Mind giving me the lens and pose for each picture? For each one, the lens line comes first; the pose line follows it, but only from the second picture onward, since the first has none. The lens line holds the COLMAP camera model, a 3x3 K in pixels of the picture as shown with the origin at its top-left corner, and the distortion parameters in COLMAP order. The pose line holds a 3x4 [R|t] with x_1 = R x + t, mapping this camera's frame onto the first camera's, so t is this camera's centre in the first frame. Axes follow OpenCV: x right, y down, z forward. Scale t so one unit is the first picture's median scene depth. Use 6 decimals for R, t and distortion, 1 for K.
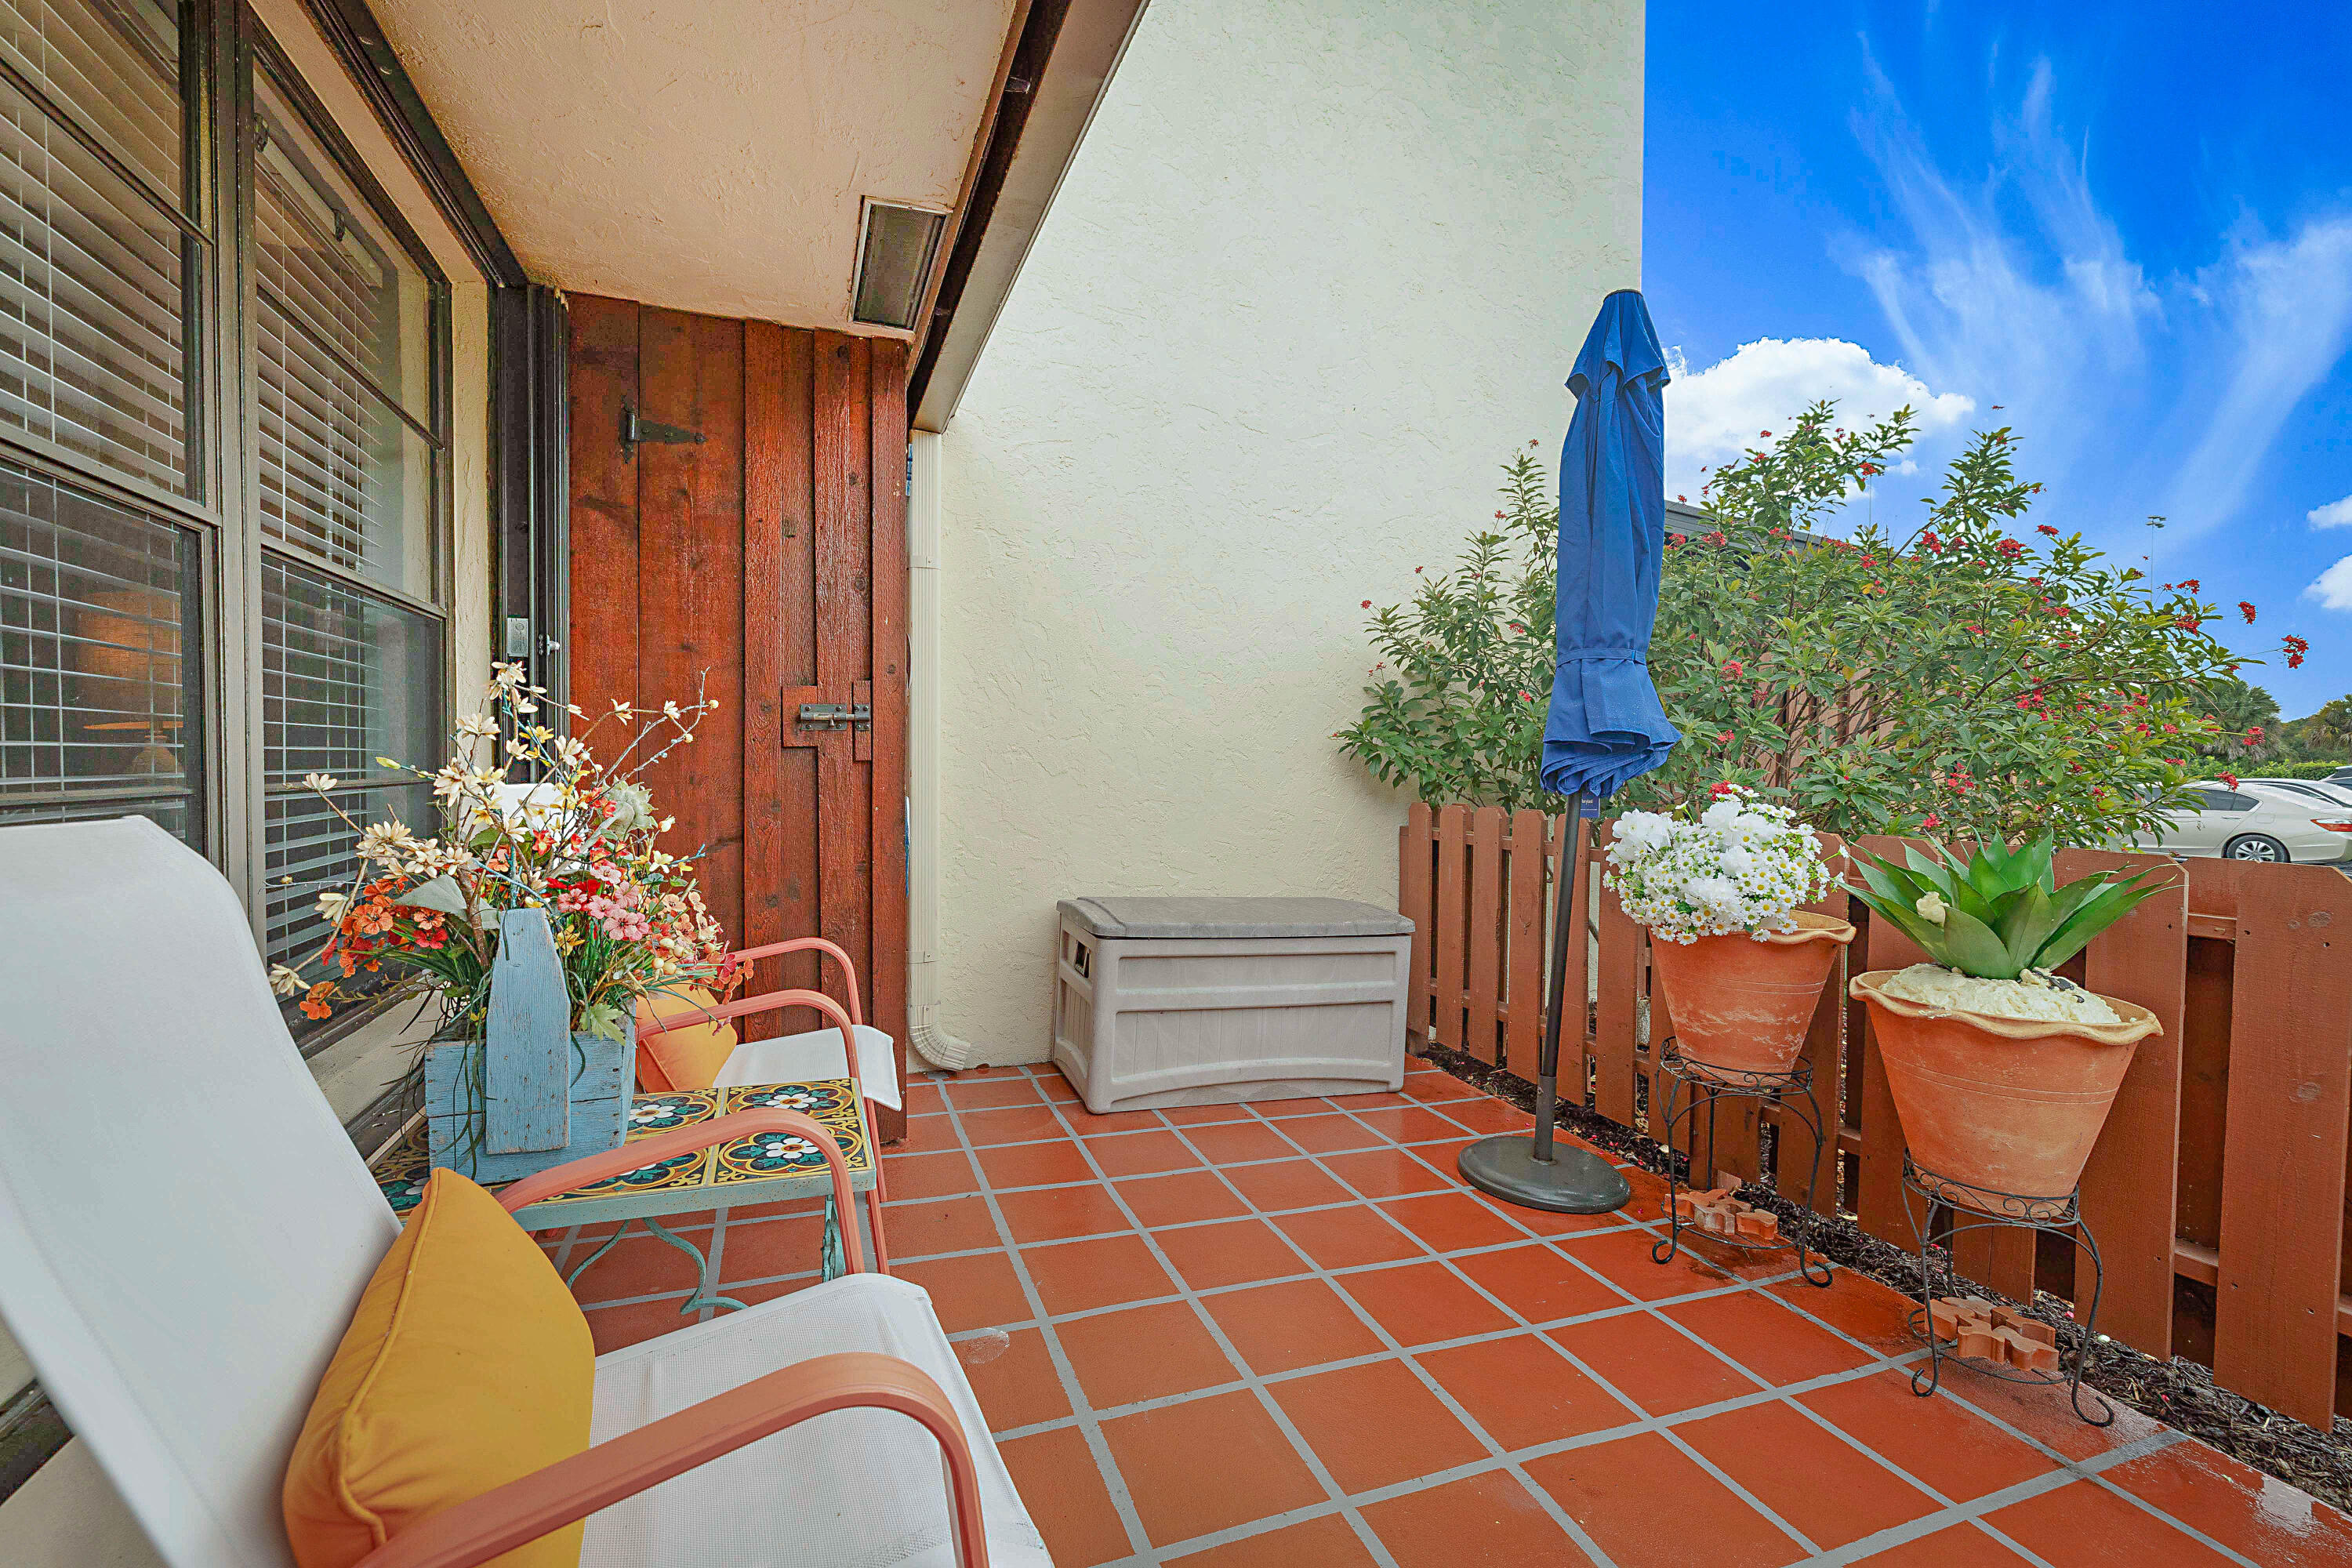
lens RADIAL K [[978.7, 0, 1182.1], [0, 978.7, 777.0], [0, 0, 1]] dist [0.000624, 0.014021]
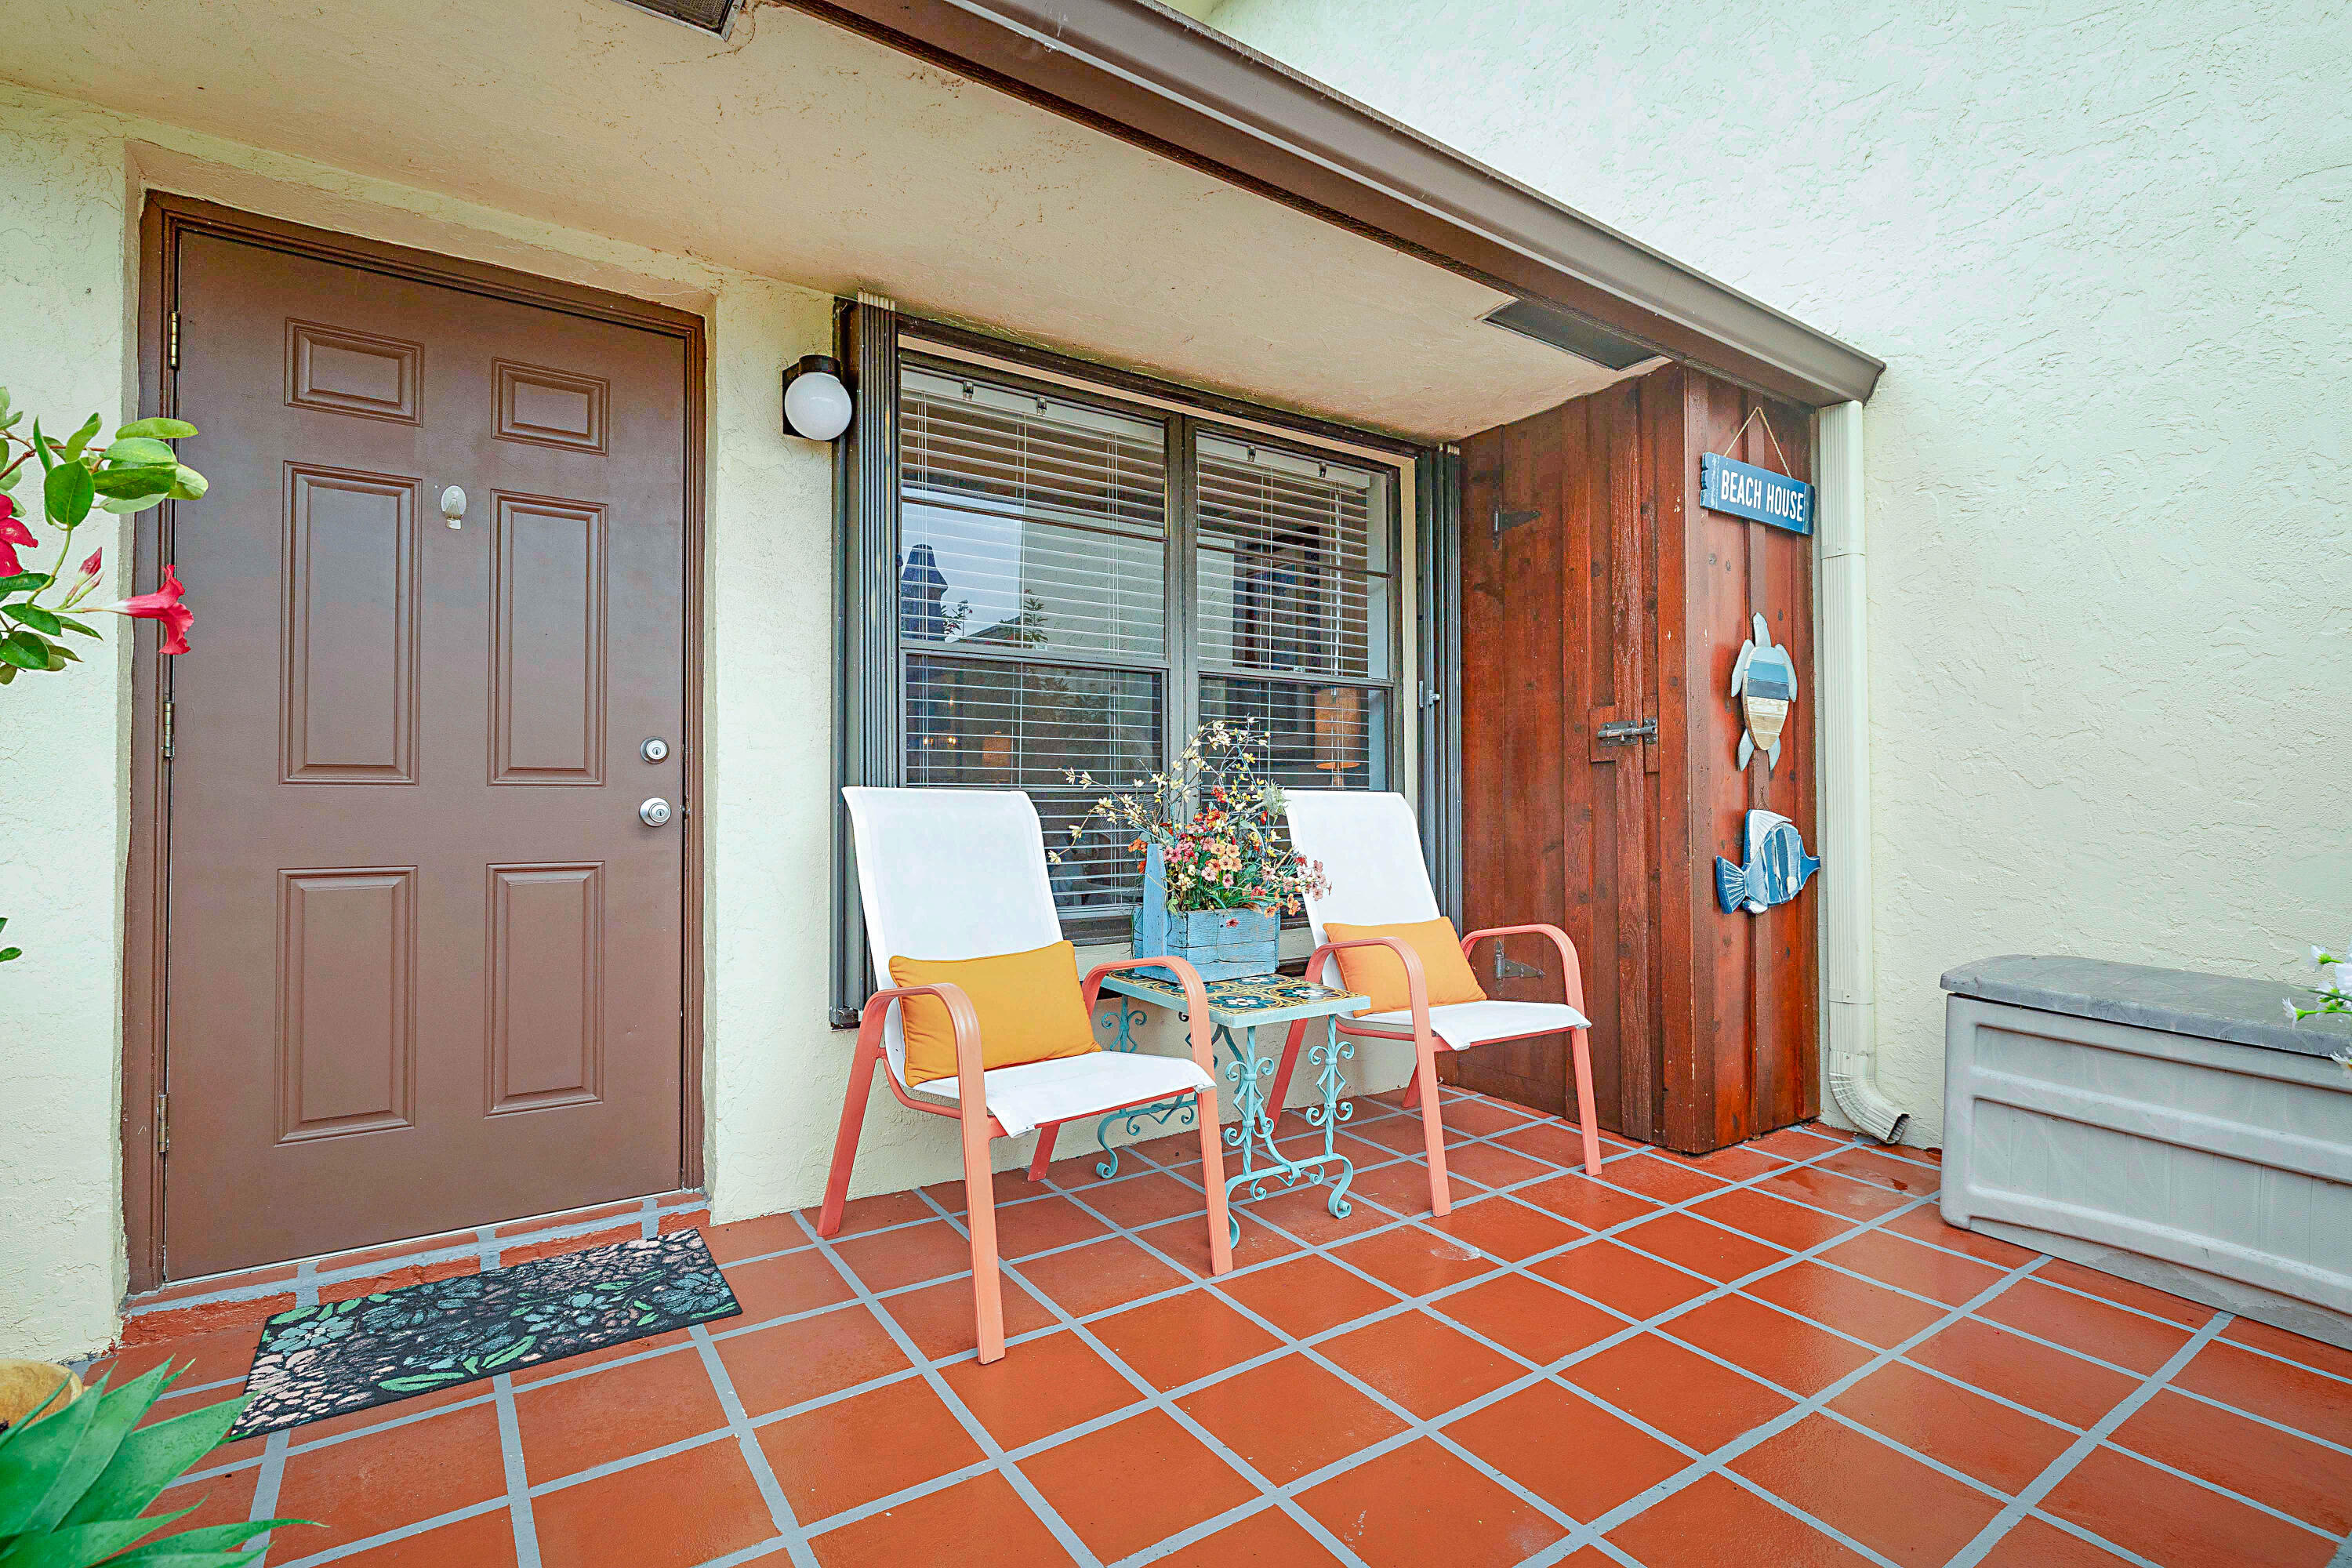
lens RADIAL K [[1122.2, 0, 1176.0], [0, 1122.2, 784.0], [0, 0, 1]] dist [-0.045346, 0.023864]
pose [[0.221273, -0.027984, -0.974810, 0.727428], [-0.009130, 0.999485, -0.030765, 0.036941], [0.975169, 0.015708, 0.220904, 0.248596]]
